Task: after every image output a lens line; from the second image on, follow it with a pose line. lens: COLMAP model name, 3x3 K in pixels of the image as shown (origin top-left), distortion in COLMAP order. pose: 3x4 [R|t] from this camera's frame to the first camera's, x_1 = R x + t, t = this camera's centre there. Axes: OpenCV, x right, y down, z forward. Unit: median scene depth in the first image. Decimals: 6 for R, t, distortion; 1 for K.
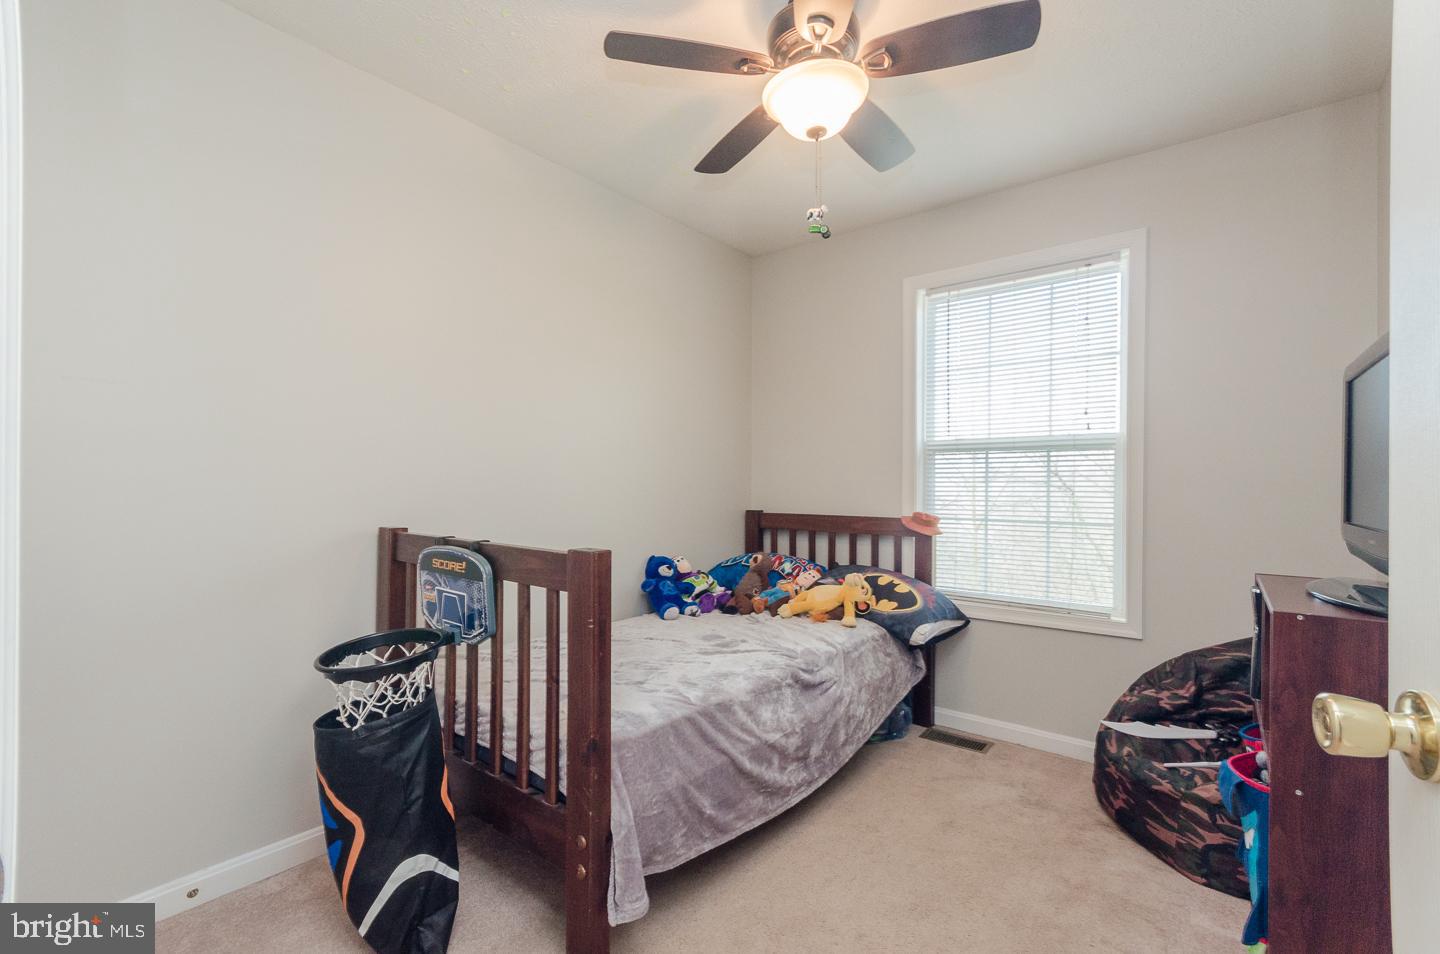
lens RADIAL K [[634.4, 0, 724.5], [0, 634.4, 483.0], [0, 0, 1]] dist [0.002181, 0.000344]
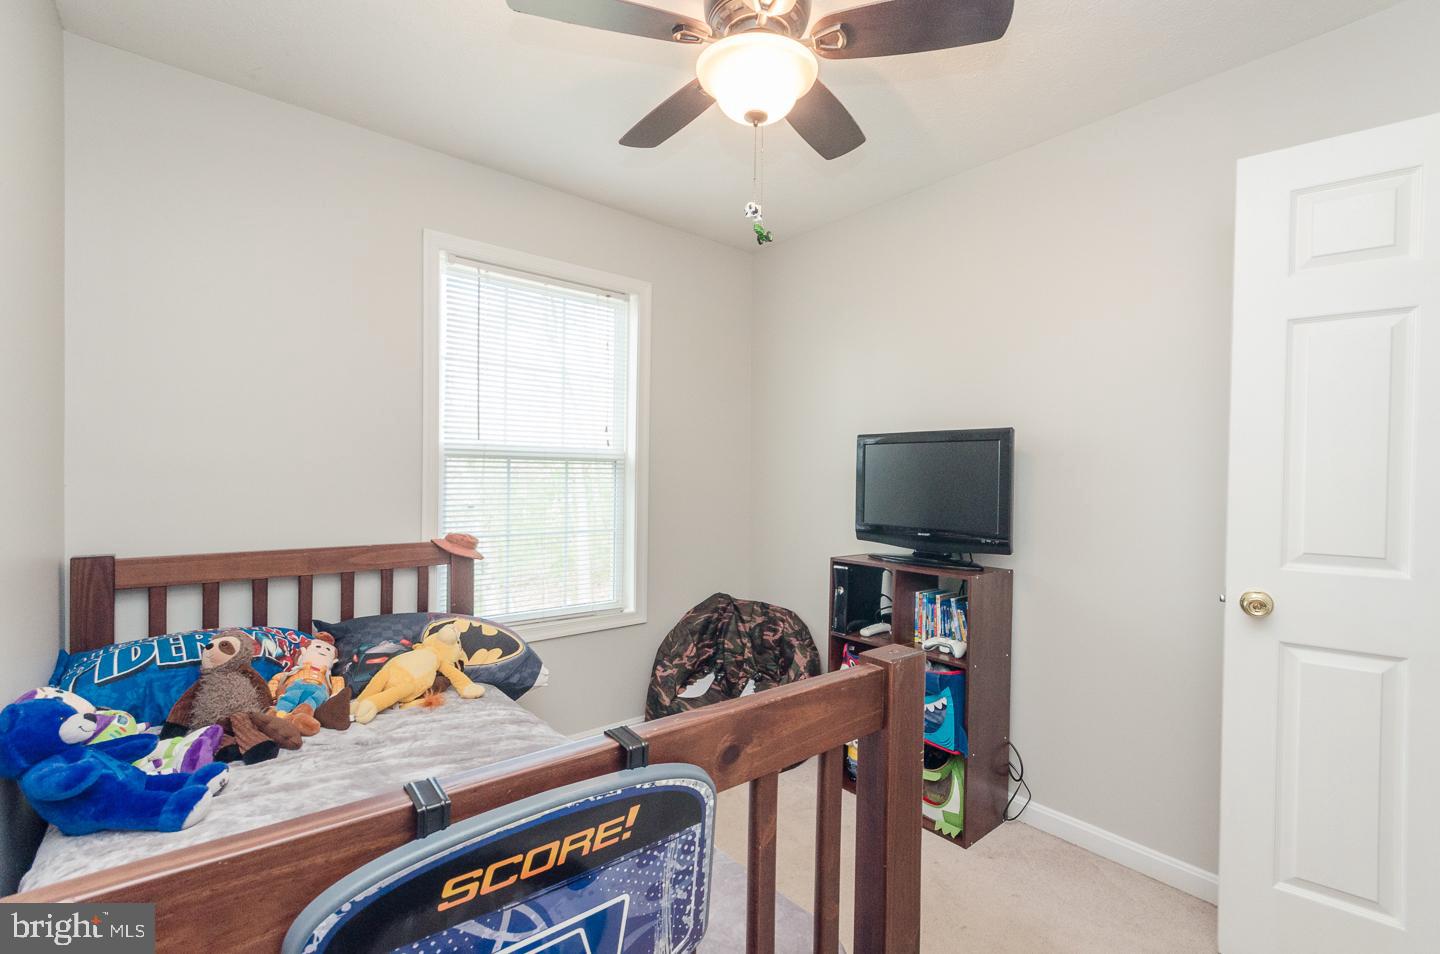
lens RADIAL K [[634.4, 0, 724.5], [0, 634.4, 483.0], [0, 0, 1]] dist [0.002181, 0.000344]
pose [[0.189918, -0.004807, 0.981788, -0.443087], [-0.003407, 0.999979, 0.005555, -0.023907], [-0.981794, -0.004400, 0.189897, 0.553467]]
